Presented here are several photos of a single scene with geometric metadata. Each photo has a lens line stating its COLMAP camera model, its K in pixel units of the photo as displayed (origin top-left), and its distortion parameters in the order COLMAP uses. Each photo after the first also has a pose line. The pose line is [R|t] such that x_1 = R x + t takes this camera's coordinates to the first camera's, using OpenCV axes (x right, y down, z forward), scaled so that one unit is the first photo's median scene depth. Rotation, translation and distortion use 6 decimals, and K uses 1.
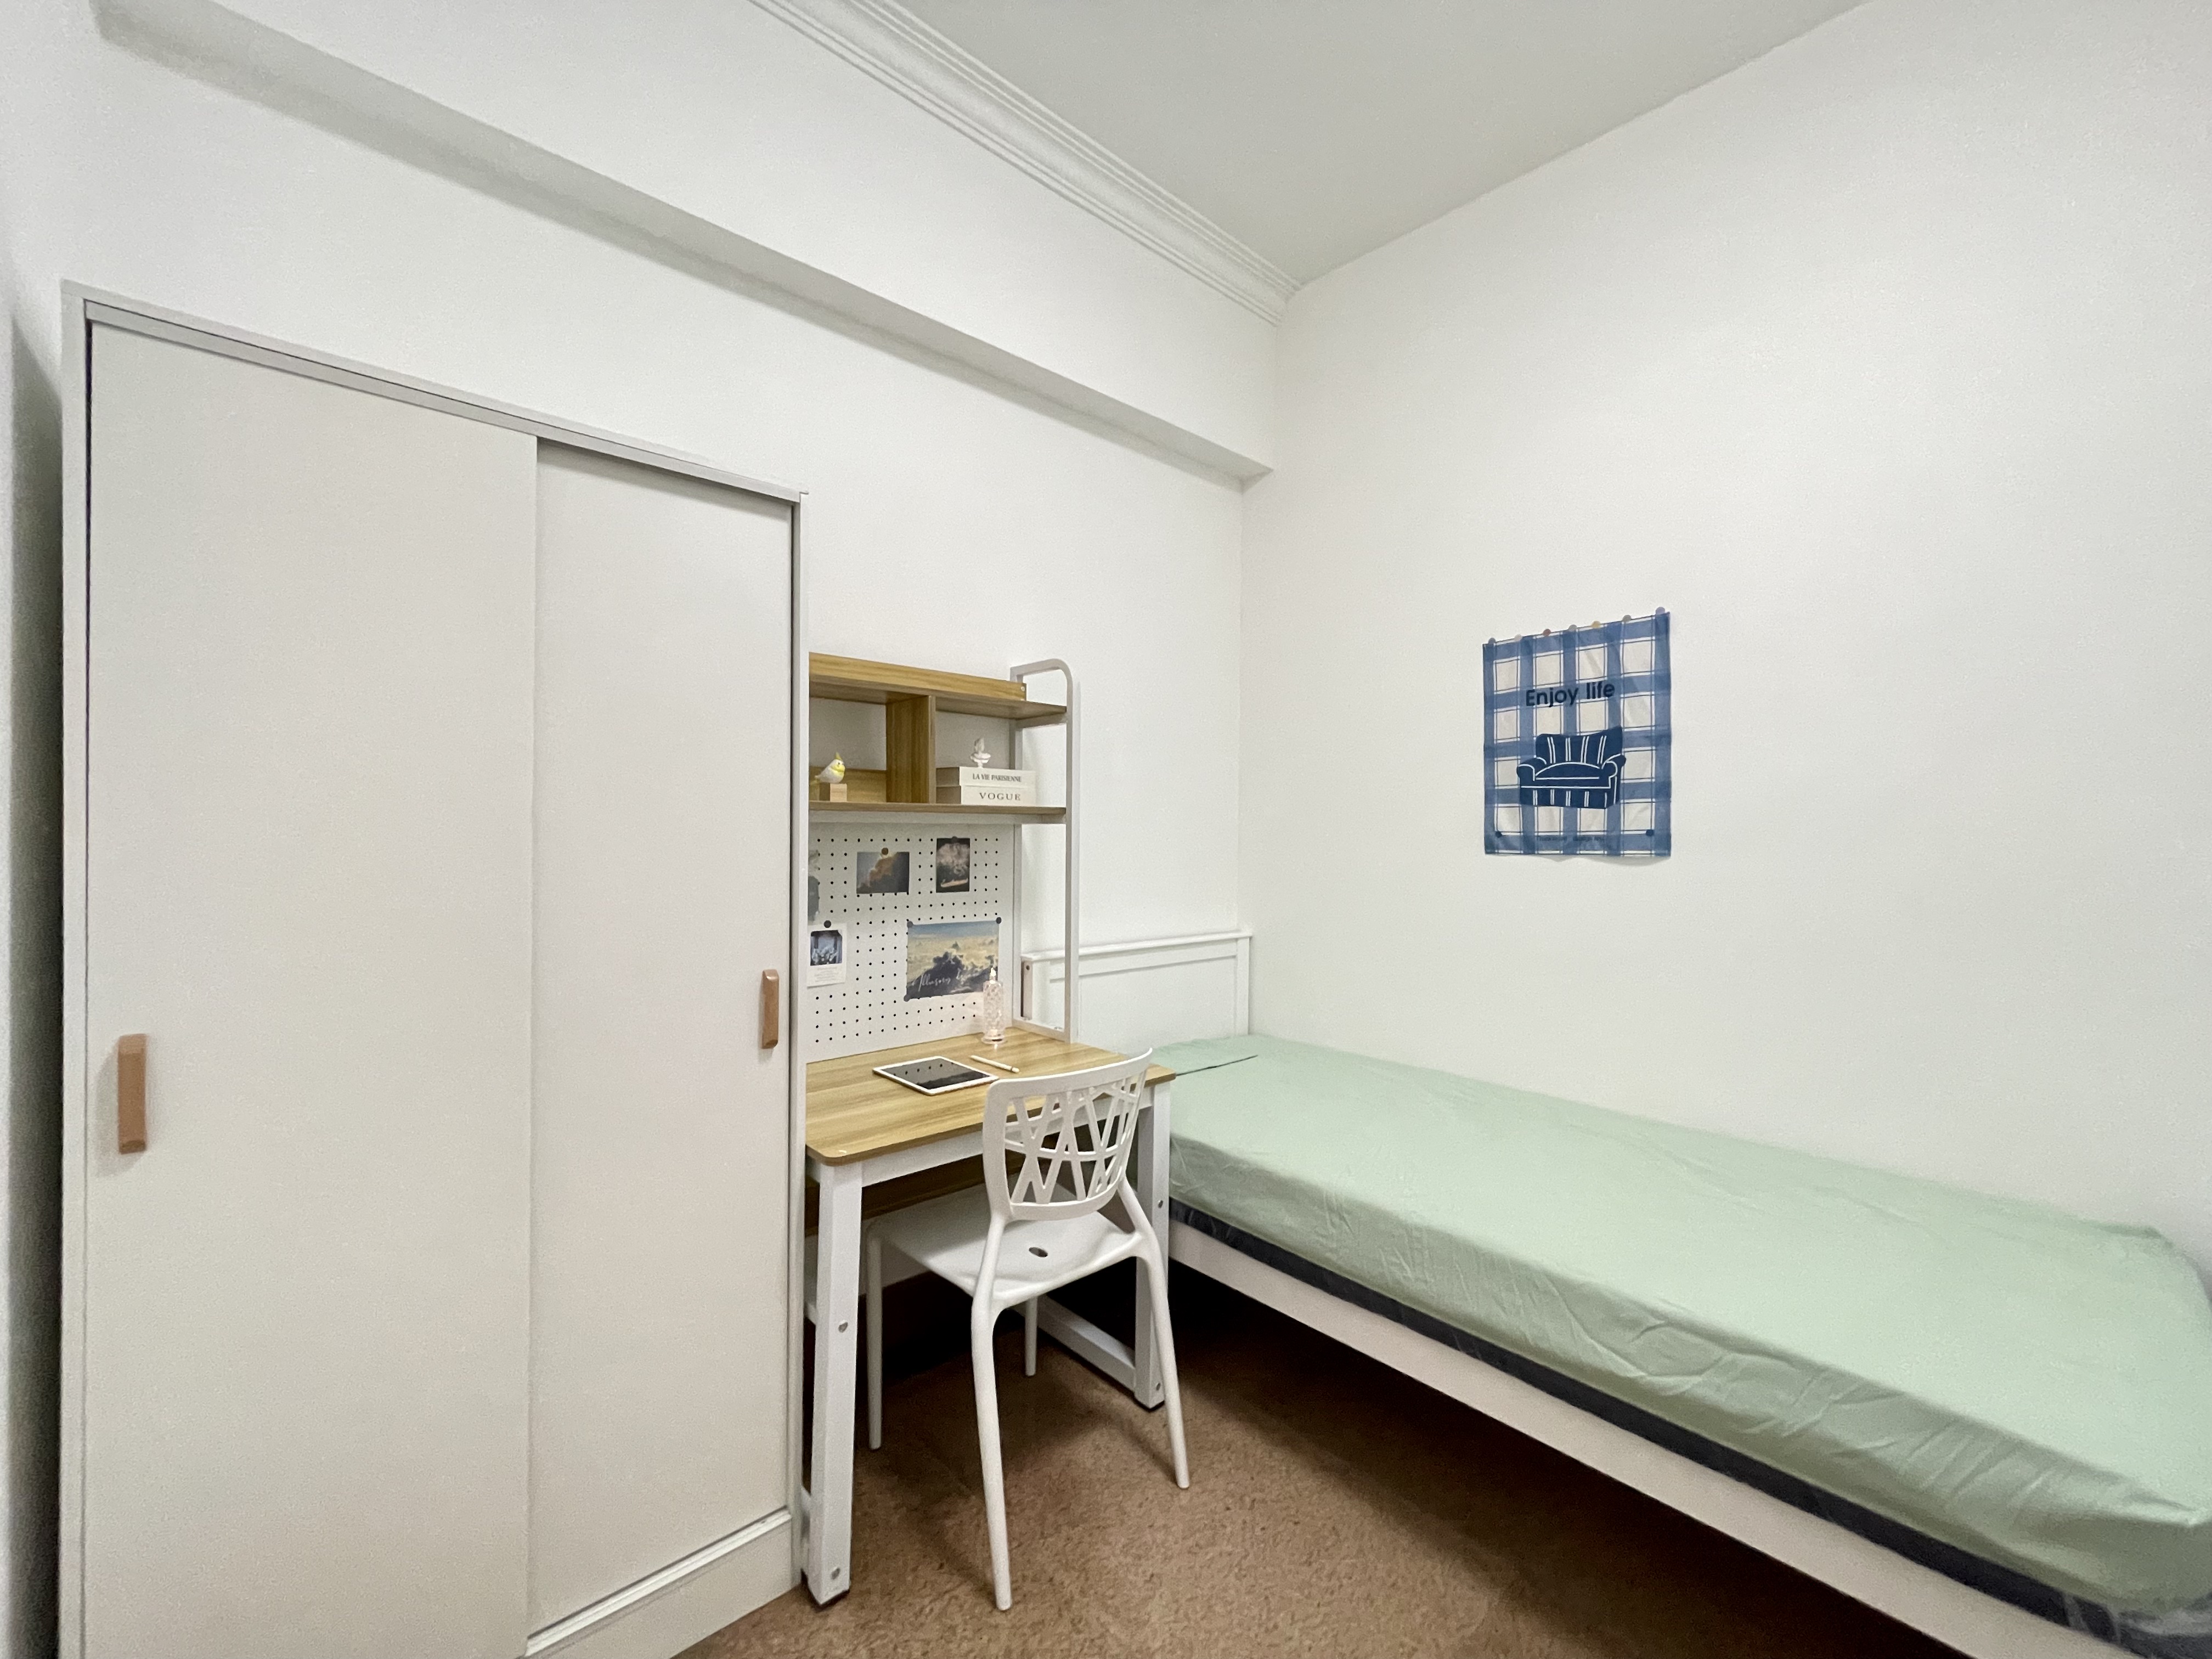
lens RADIAL K [[894.7, 0, 1105.2], [0, 894.7, 836.1], [0, 0, 1]] dist [-0.000241, -0.000251]
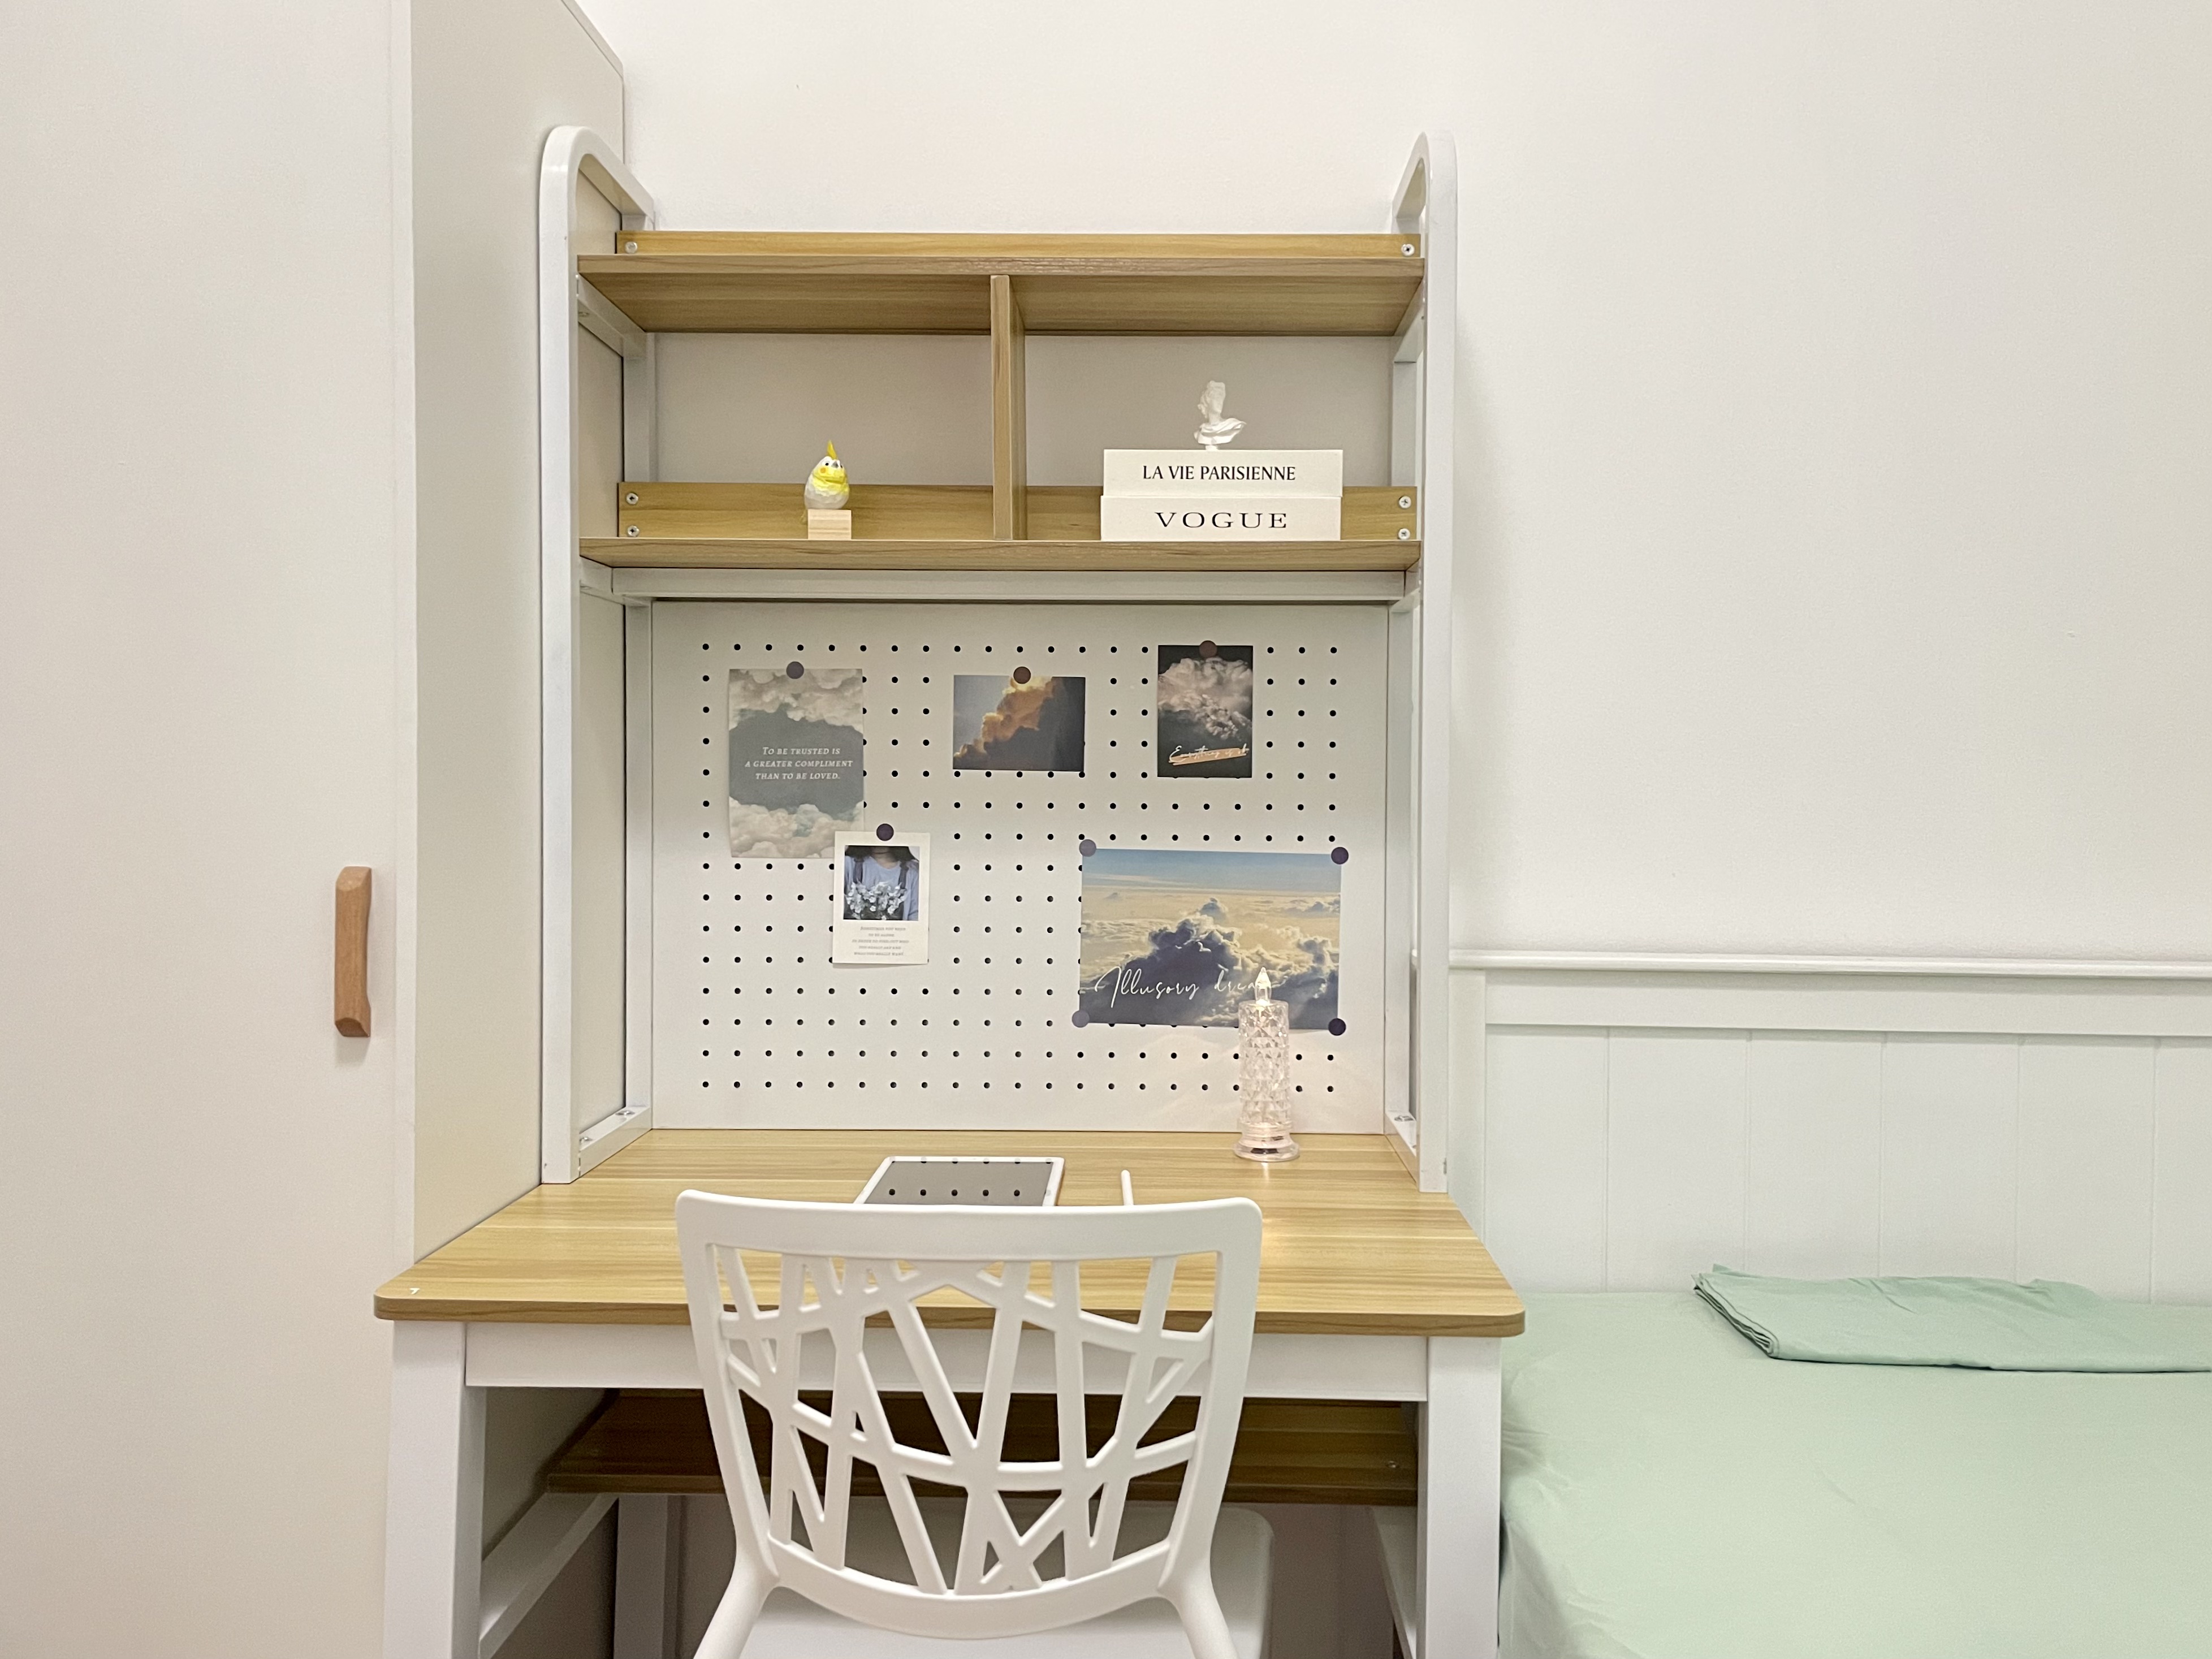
lens RADIAL K [[1715.1, 0, 1130.7], [0, 1715.1, 810.2], [0, 0, 1]] dist [0.068671, -0.003892]
pose [[0.728955, 0.010414, -0.684482, 0.357283], [-0.005938, 0.999943, 0.008890, 0.073483], [0.684536, -0.002416, 0.728975, 0.416609]]
